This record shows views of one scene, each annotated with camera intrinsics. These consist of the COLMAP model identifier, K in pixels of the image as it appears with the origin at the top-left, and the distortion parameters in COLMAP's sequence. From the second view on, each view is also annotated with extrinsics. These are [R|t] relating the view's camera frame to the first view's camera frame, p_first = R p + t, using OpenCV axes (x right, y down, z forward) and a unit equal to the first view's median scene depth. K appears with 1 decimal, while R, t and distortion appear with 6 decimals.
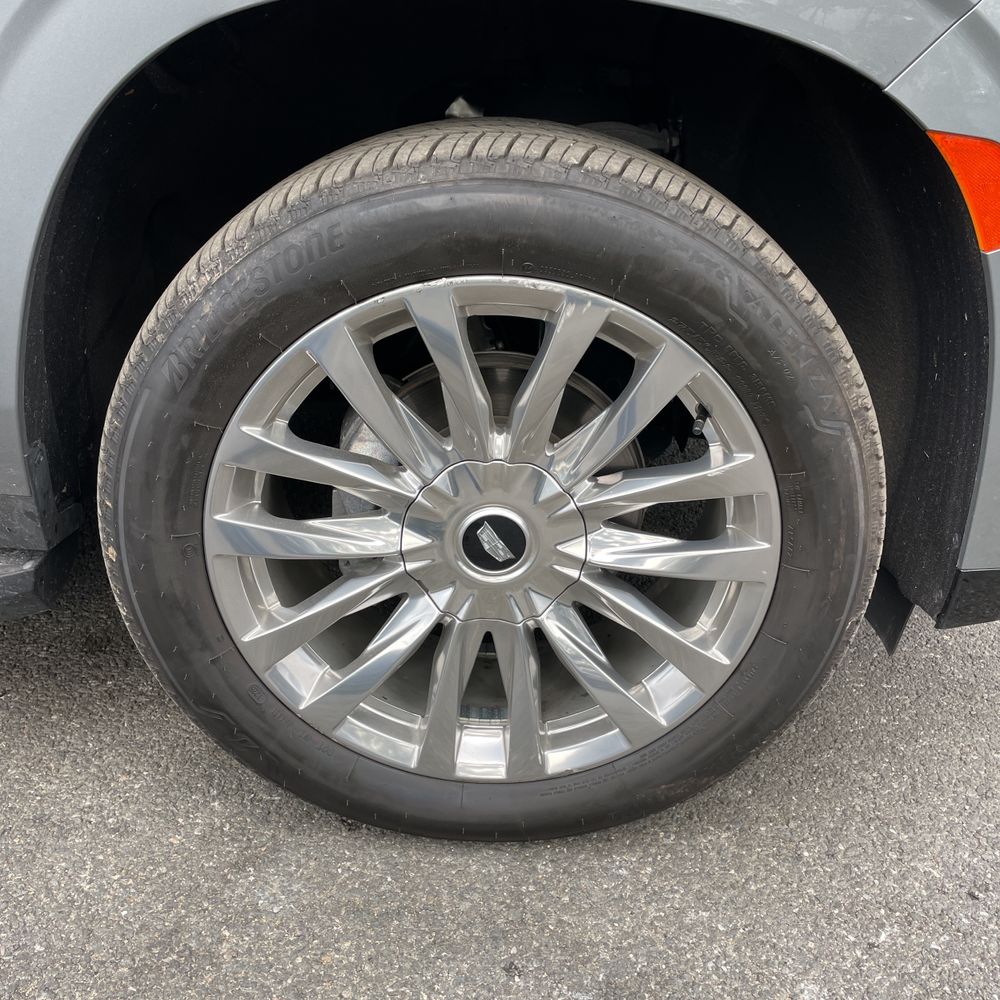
lens RADIAL K [[1023.0, 0, 499.4], [0, 1023.0, 502.1], [0, 0, 1]] dist [0.102471, -0.157230]
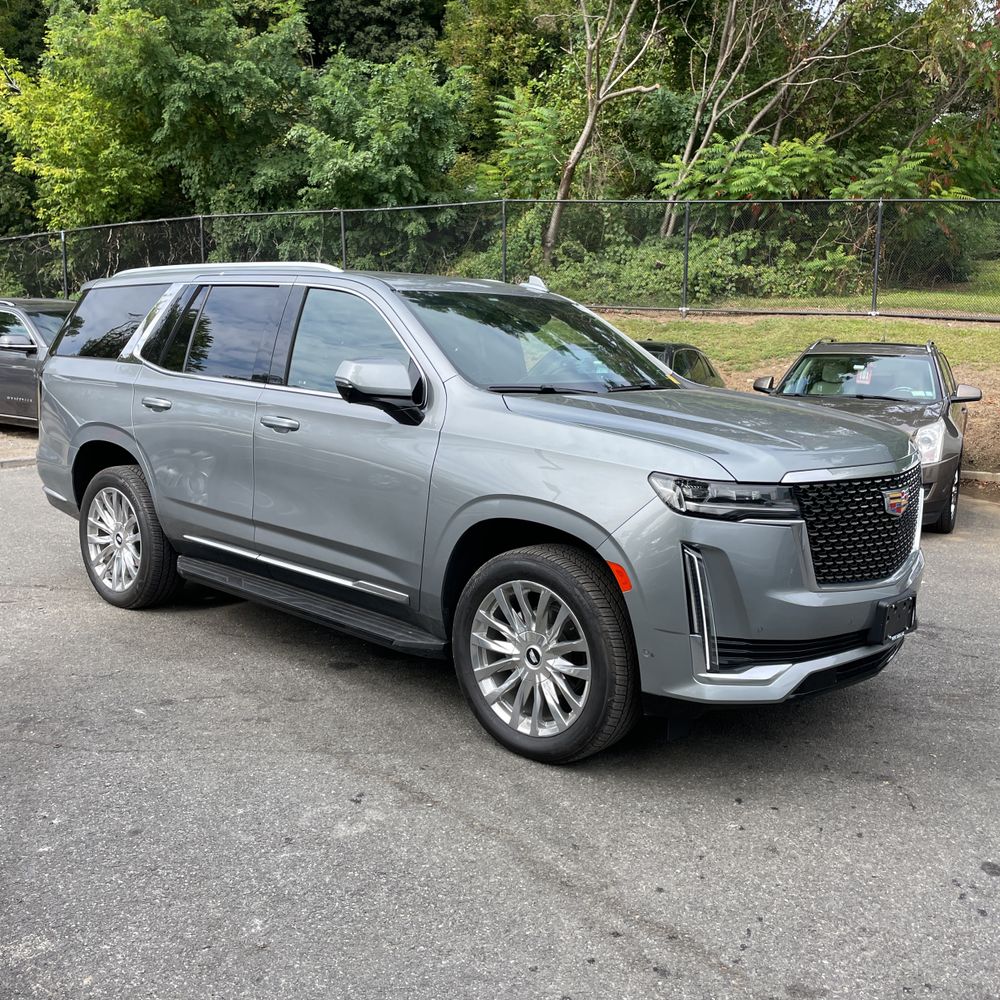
lens RADIAL K [[1002.5, 0, 511.5], [0, 1002.5, 499.1], [0, 0, 1]] dist [0.087103, -0.116032]
pose [[0.756804, 0.080452, -0.648672, 2.214121], [-0.292701, 0.929047, -0.226268, 0.353132], [0.584444, 0.361107, 0.726655, -1.822232]]
